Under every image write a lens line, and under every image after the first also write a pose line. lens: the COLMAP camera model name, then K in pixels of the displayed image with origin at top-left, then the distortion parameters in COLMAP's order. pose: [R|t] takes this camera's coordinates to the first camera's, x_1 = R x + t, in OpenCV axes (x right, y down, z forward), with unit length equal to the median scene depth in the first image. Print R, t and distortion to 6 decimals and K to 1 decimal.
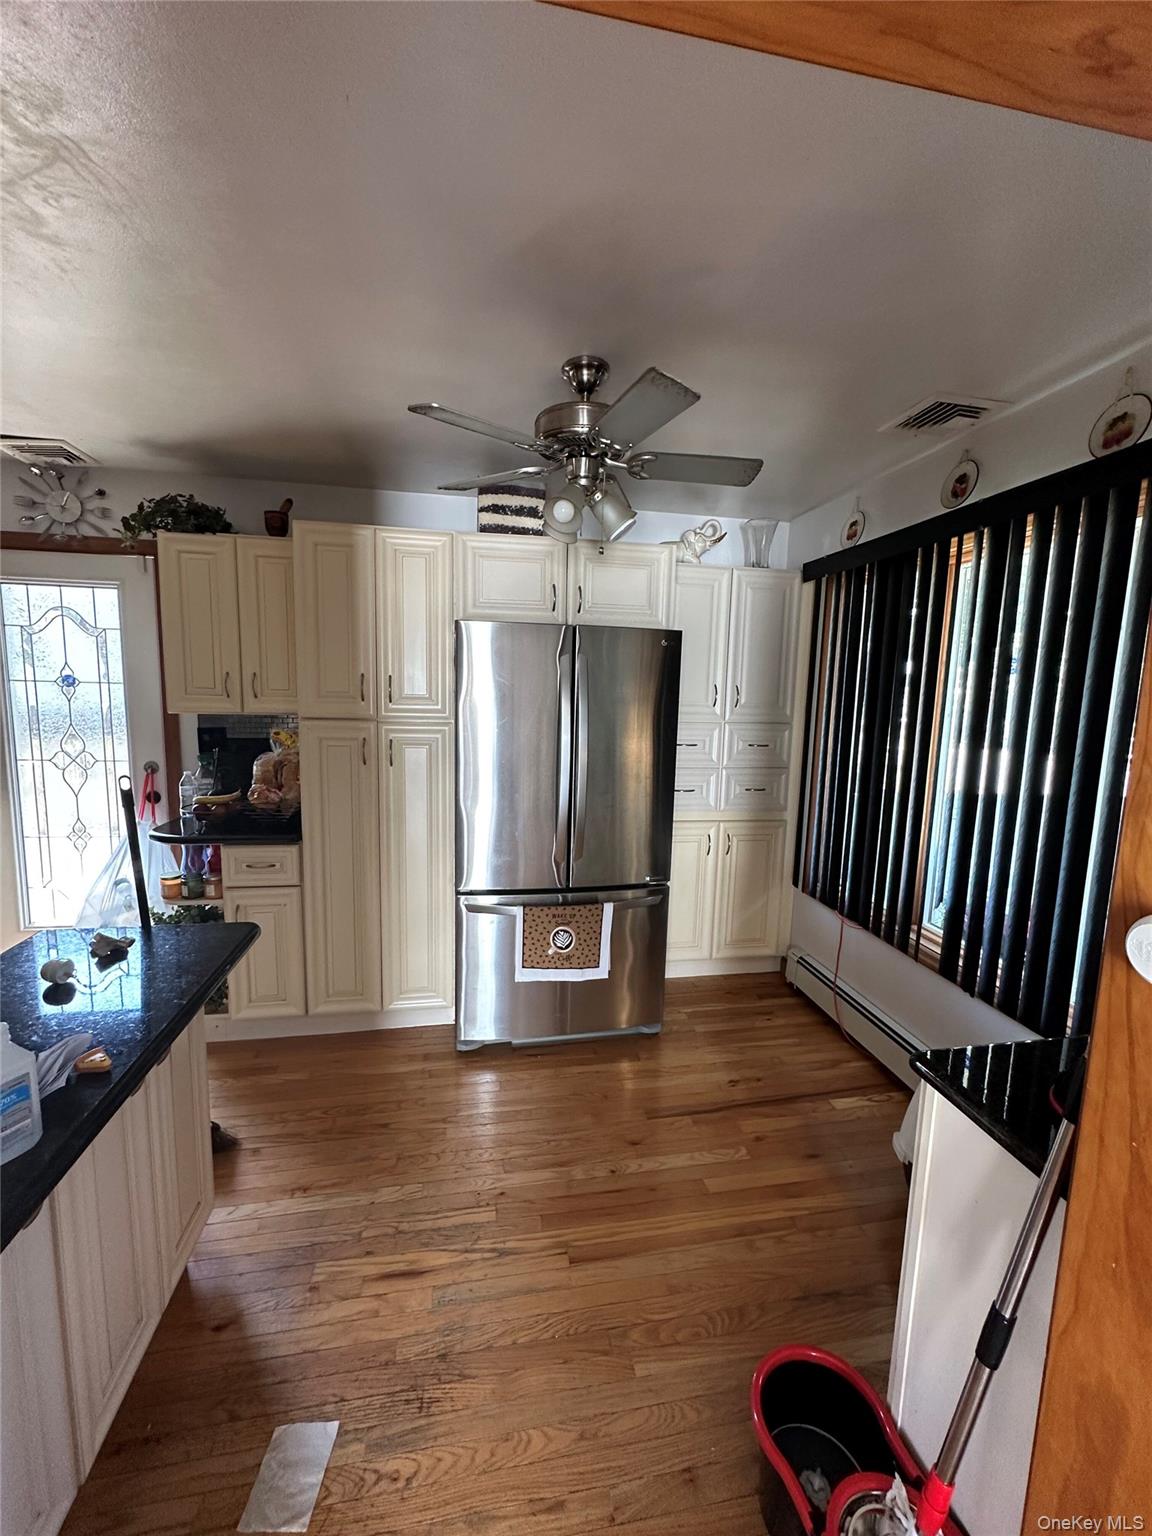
lens RADIAL K [[615.4, 0, 576.2], [0, 615.4, 766.2], [0, 0, 1]] dist [-0.002575, -0.000269]
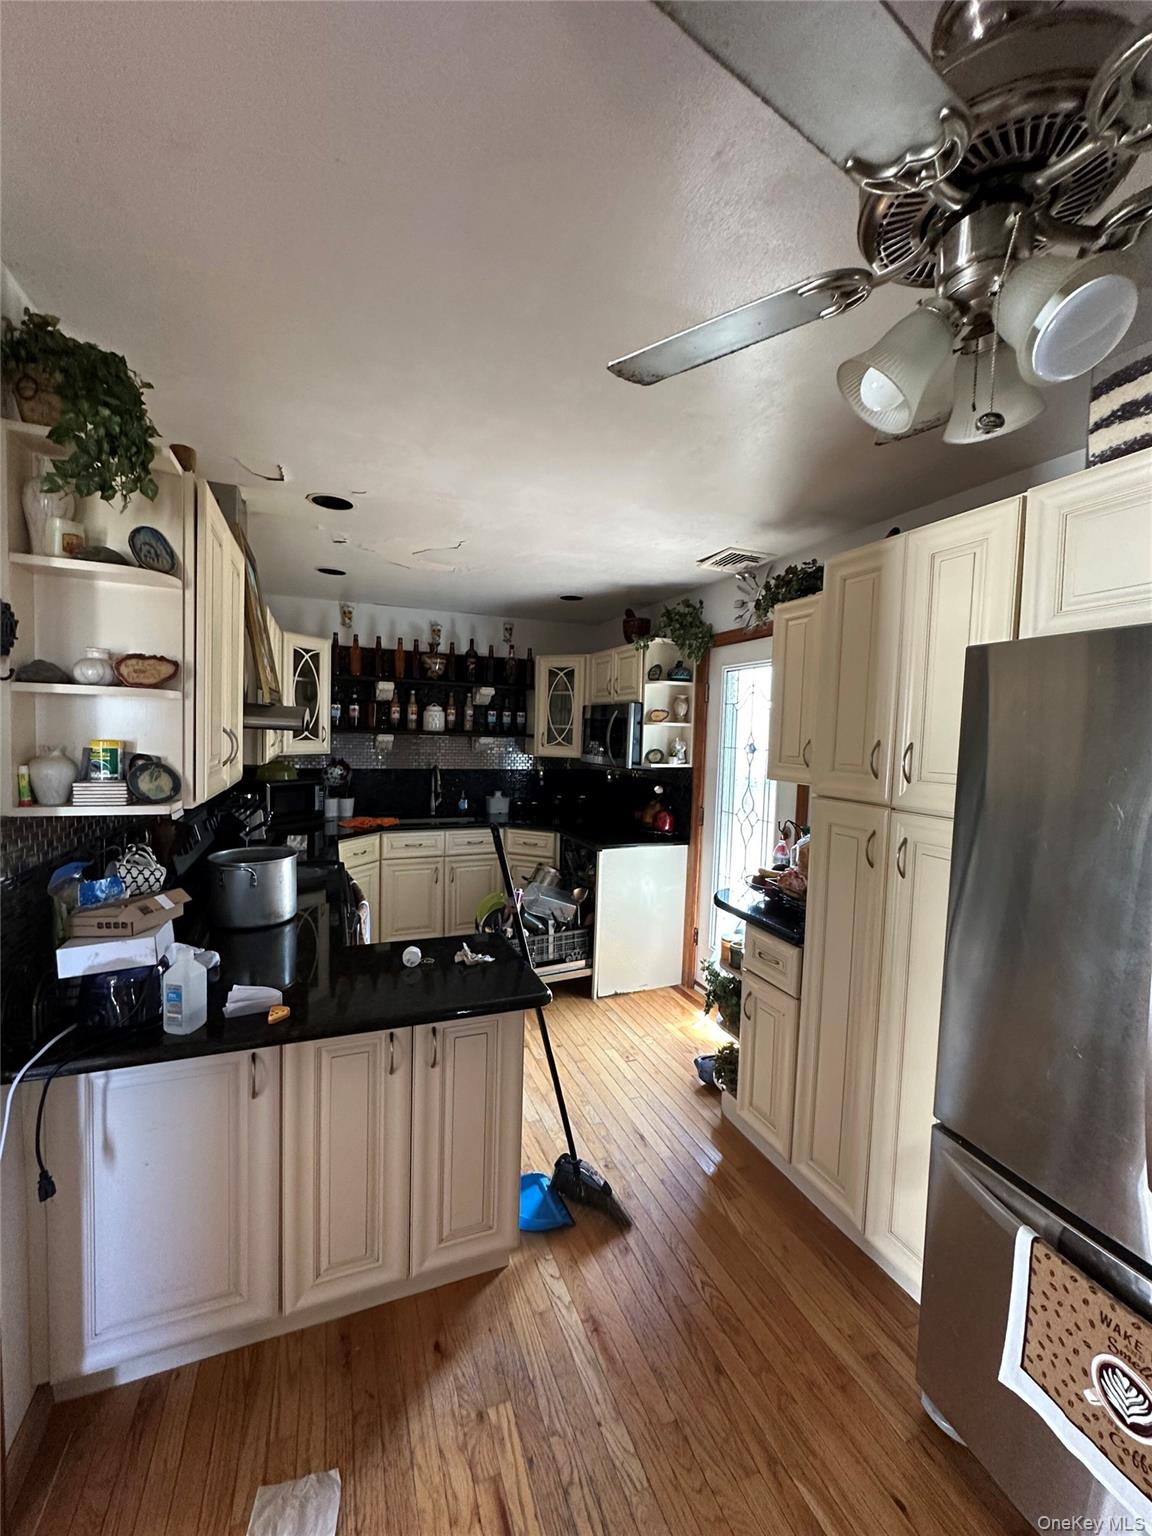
lens RADIAL K [[615.4, 0, 578.9], [0, 615.4, 768.7], [0, 0, 1]] dist [-0.002575, -0.000269]
pose [[0.202855, 0.039710, -0.978403, 0.282533], [-0.149409, 0.988733, 0.009152, -0.073599], [0.967743, 0.144326, 0.206503, 0.526009]]
